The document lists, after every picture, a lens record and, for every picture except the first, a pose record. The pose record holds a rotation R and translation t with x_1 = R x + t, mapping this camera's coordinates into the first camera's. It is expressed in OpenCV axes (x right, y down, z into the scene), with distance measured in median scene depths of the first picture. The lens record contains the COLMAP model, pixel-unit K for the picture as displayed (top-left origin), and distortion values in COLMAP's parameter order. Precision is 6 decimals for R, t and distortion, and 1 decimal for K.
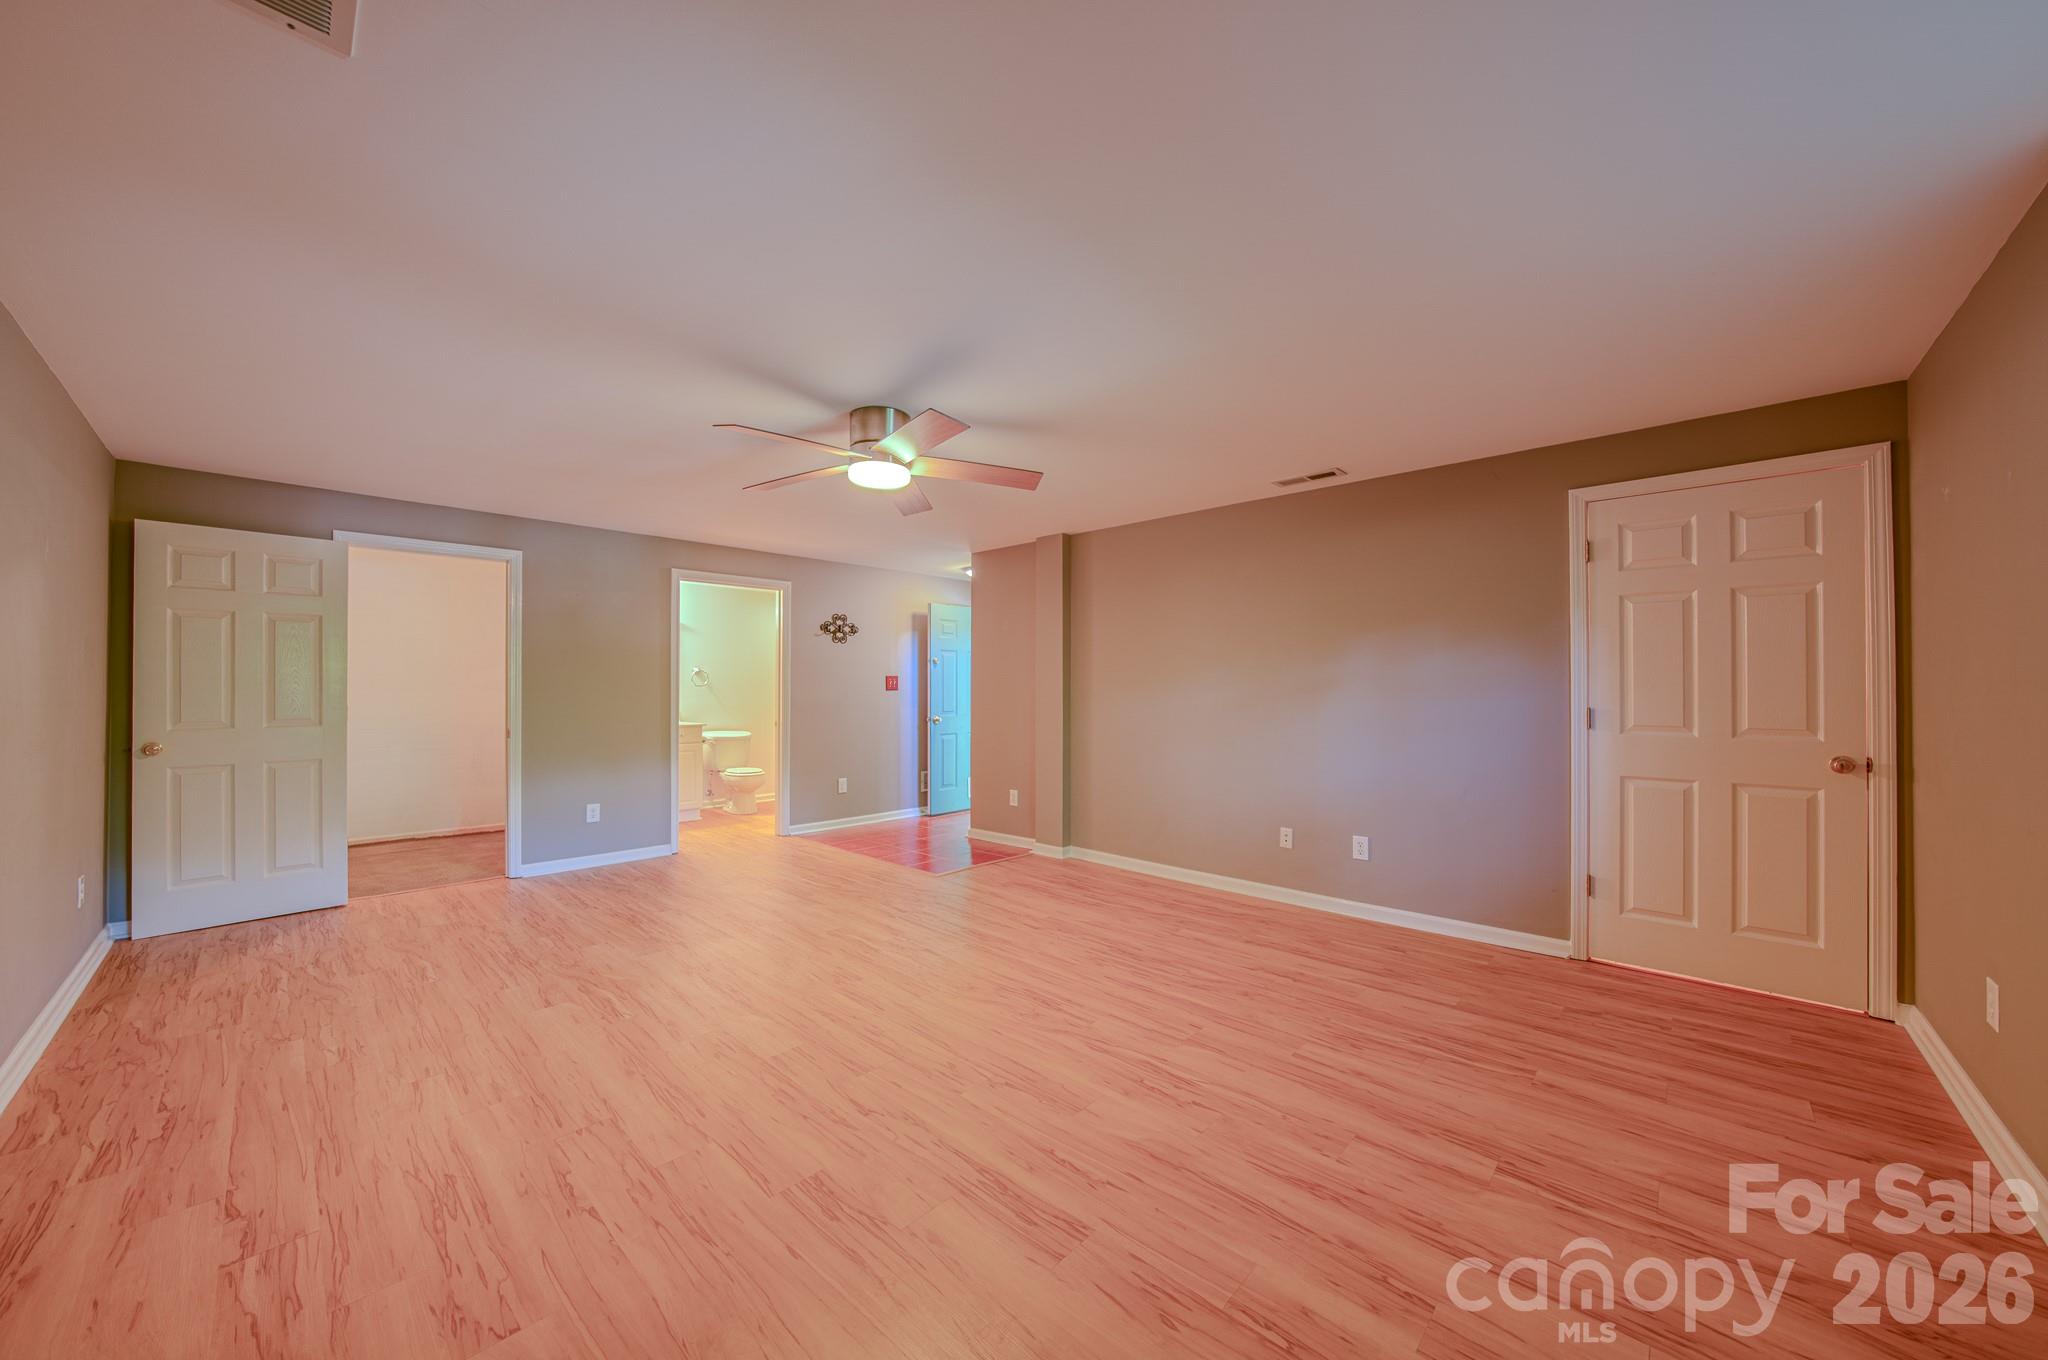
lens RADIAL K [[719.3, 0, 1028.6], [0, 719.3, 670.1], [0, 0, 1]] dist [-0.025894, 0.005568]
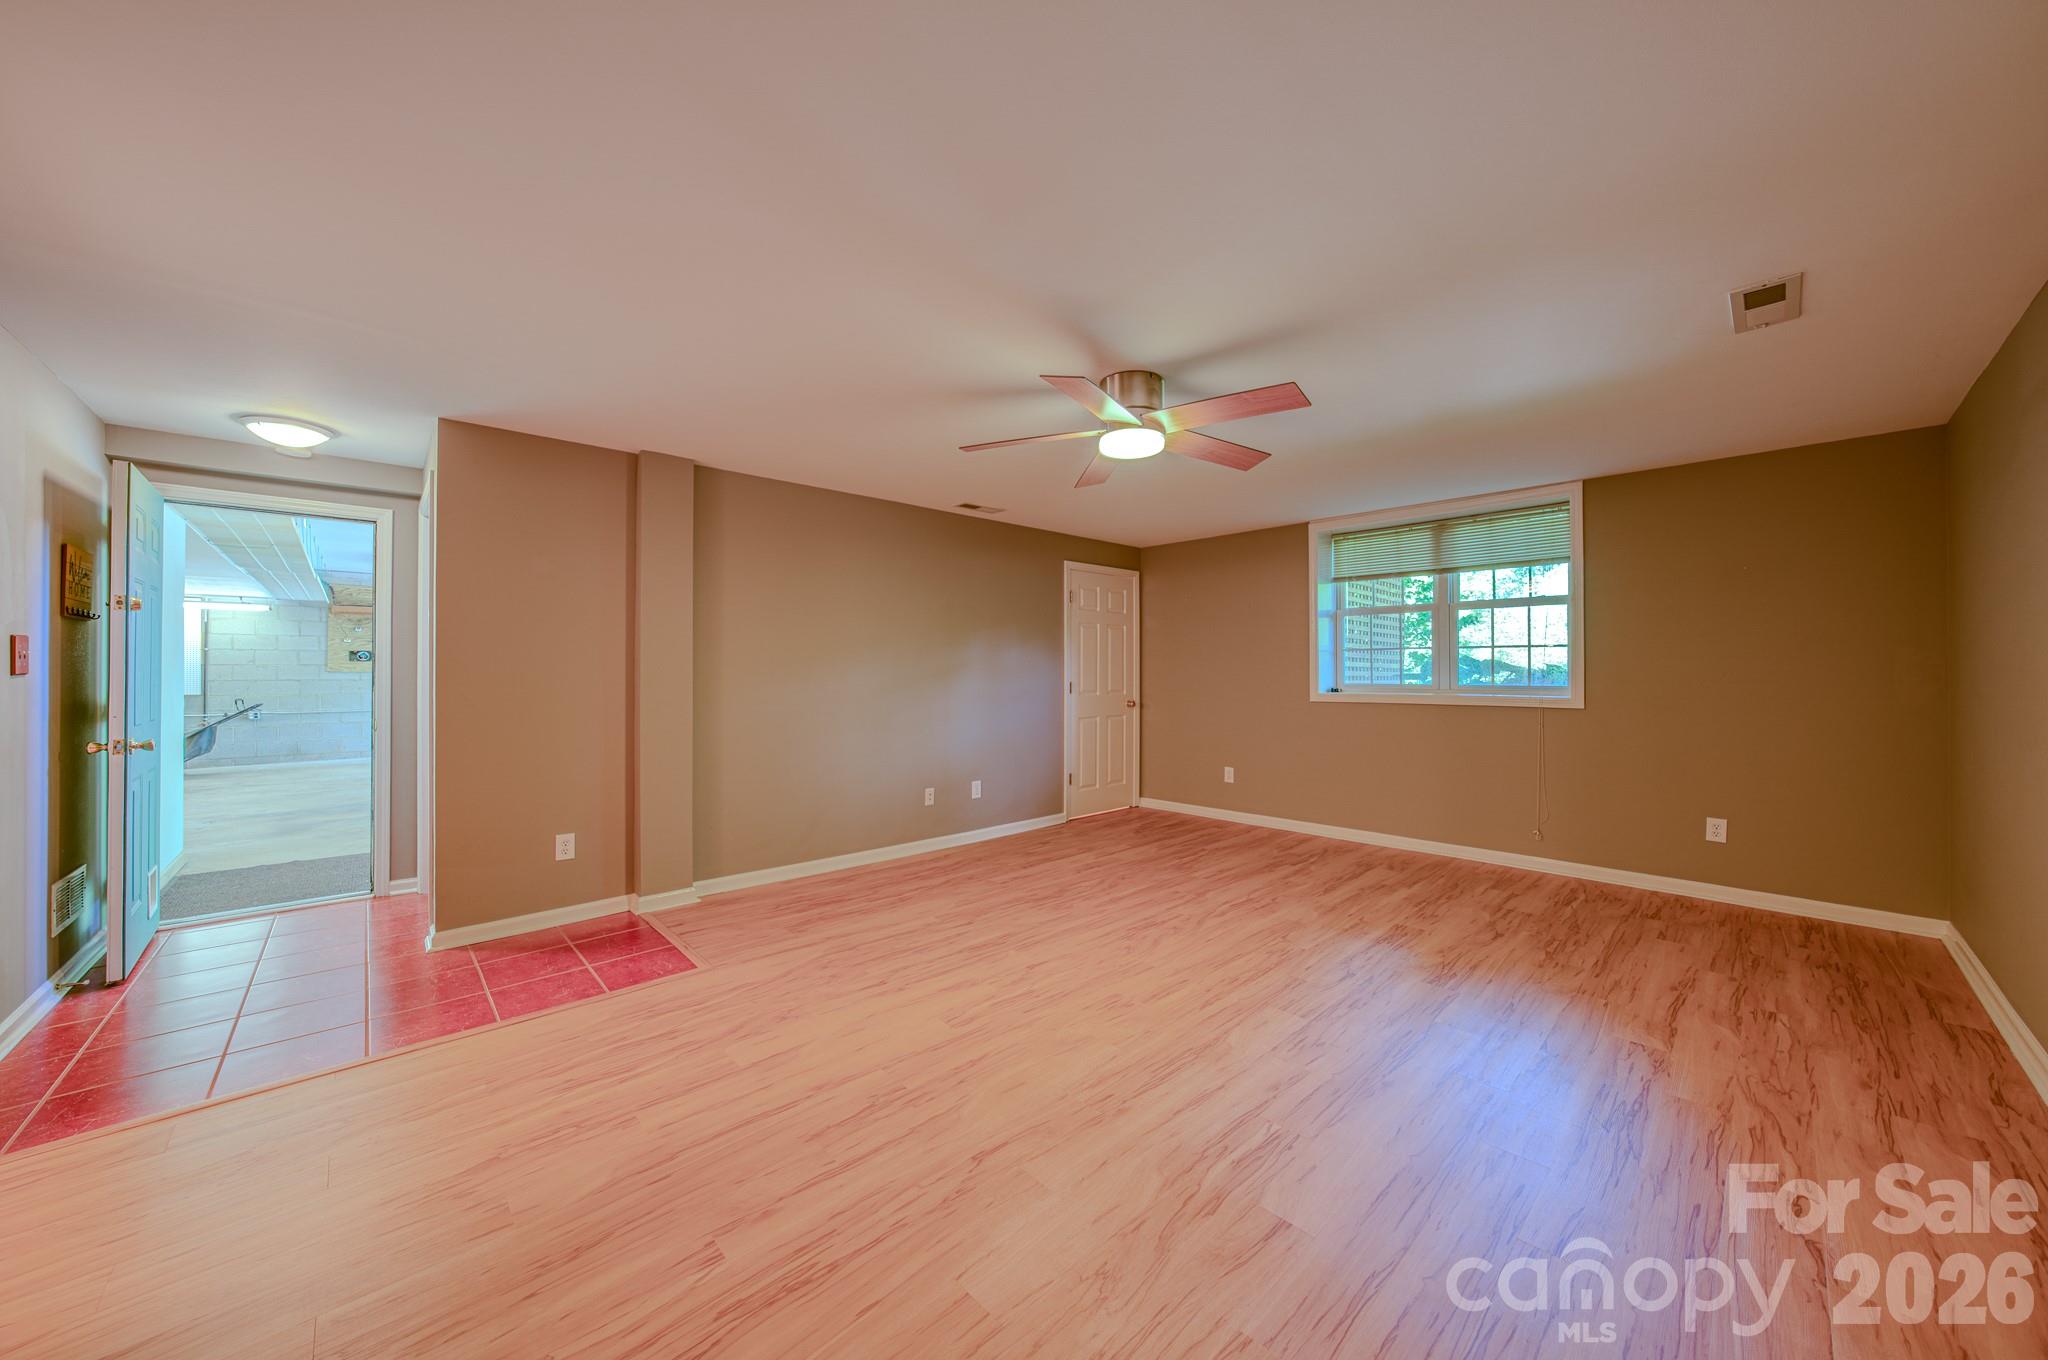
lens RADIAL K [[744.8, 0, 992.4], [0, 744.8, 671.4], [0, 0, 1]] dist [-0.028951, 0.006168]
pose [[0.071558, 0.001216, 0.997436, -0.973417], [-0.026614, 0.999646, 0.000690, 0.025069], [-0.997081, -0.026595, 0.071565, 0.912952]]
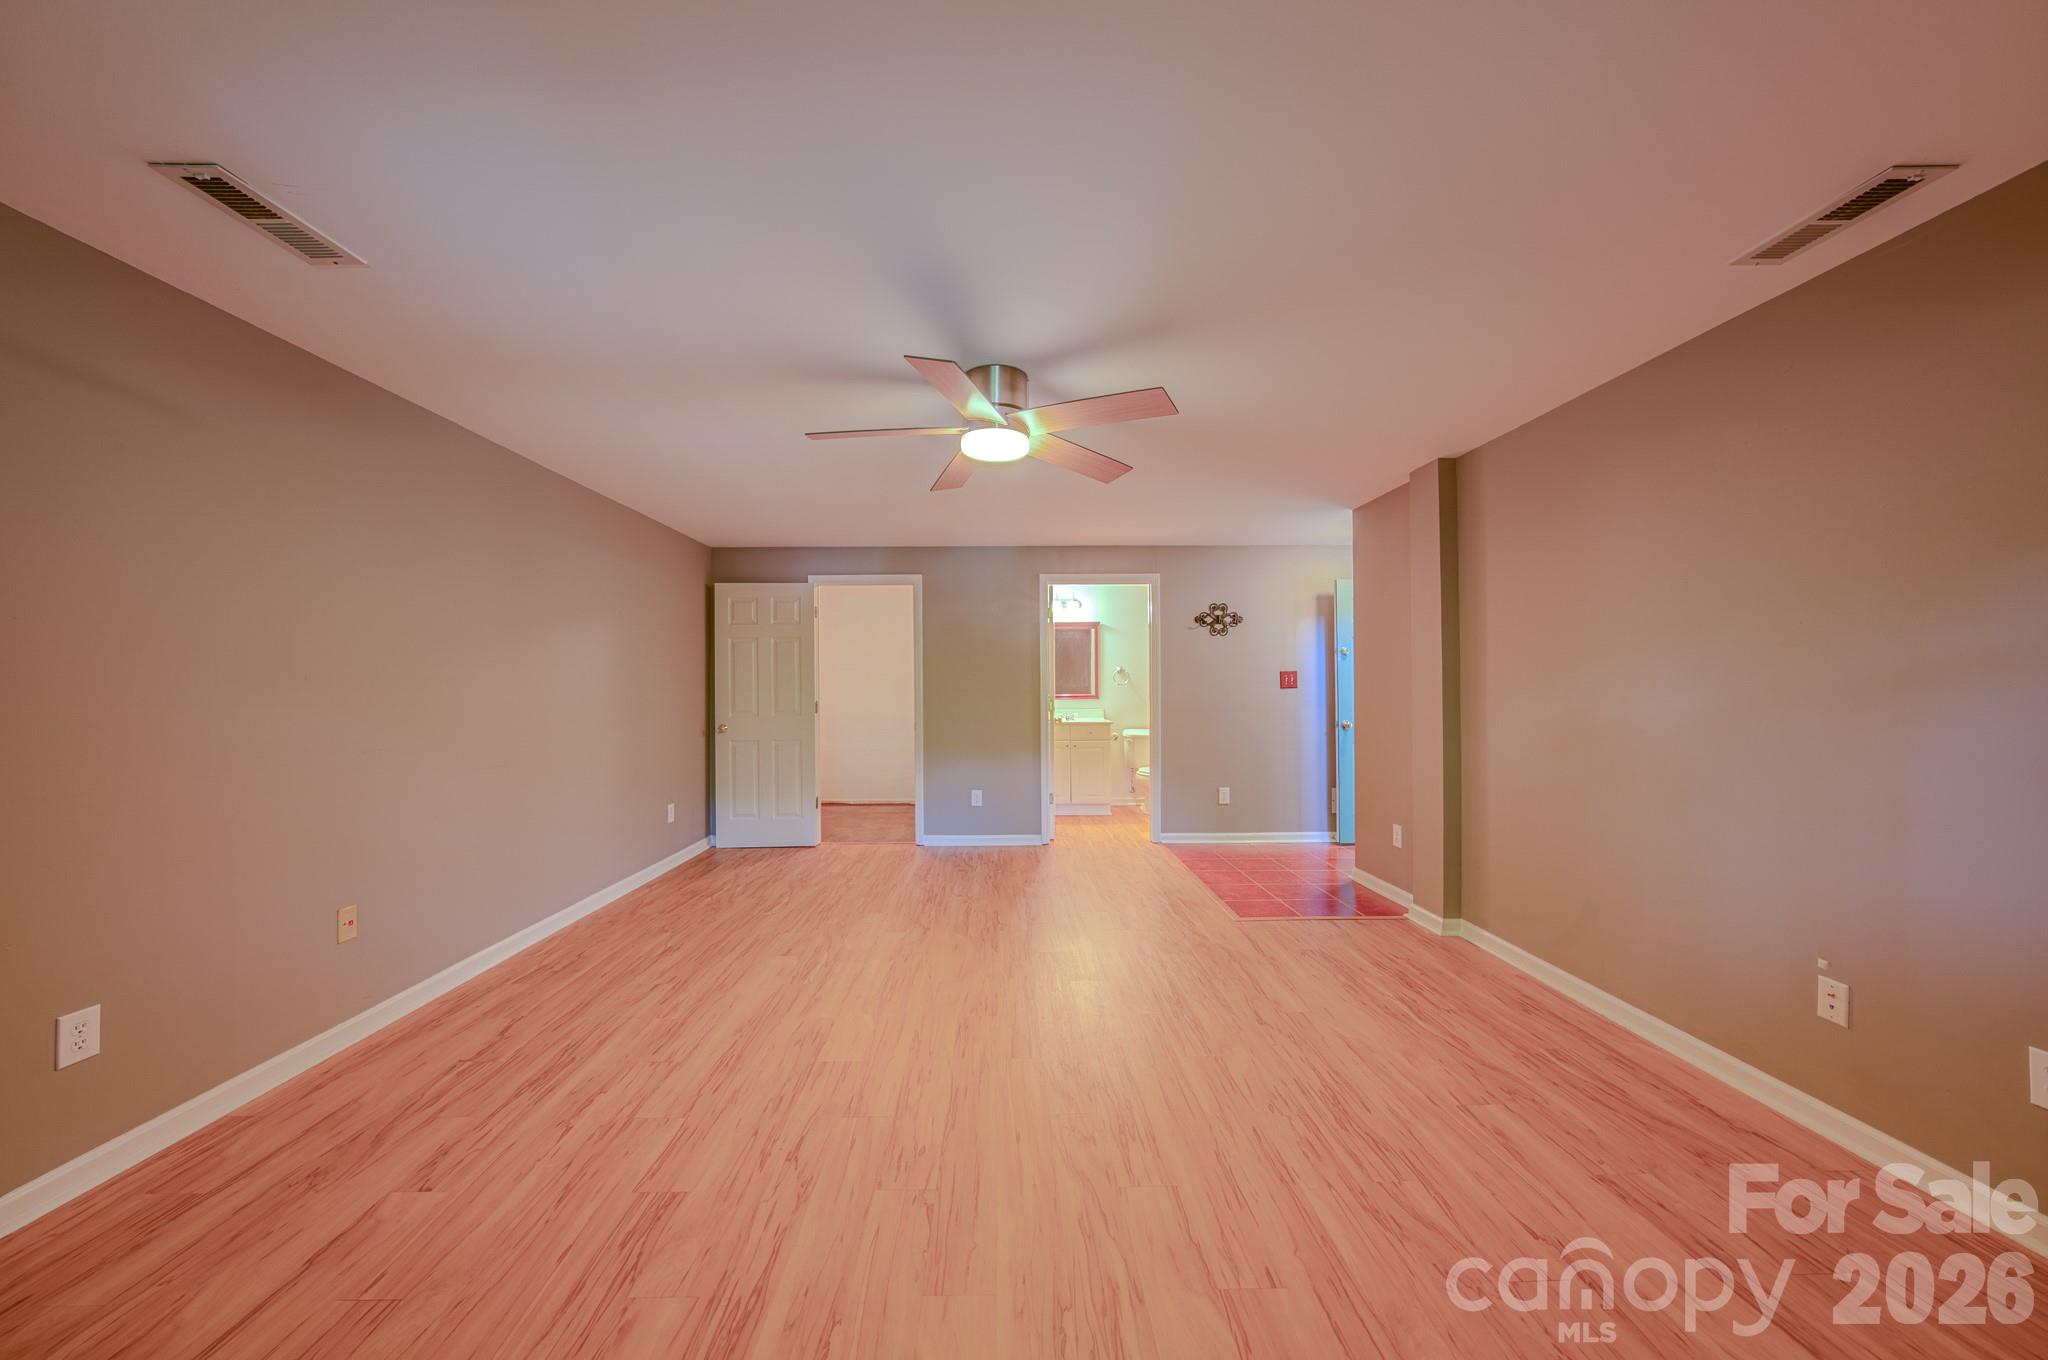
lens RADIAL K [[728.5, 0, 1005.5], [0, 728.5, 678.8], [0, 0, 1]] dist [-0.030641, 0.006520]
pose [[0.694795, -0.012189, -0.719104, 0.356905], [0.024982, 0.999662, 0.007193, 0.004634], [0.718774, -0.022962, 0.694865, 0.323813]]
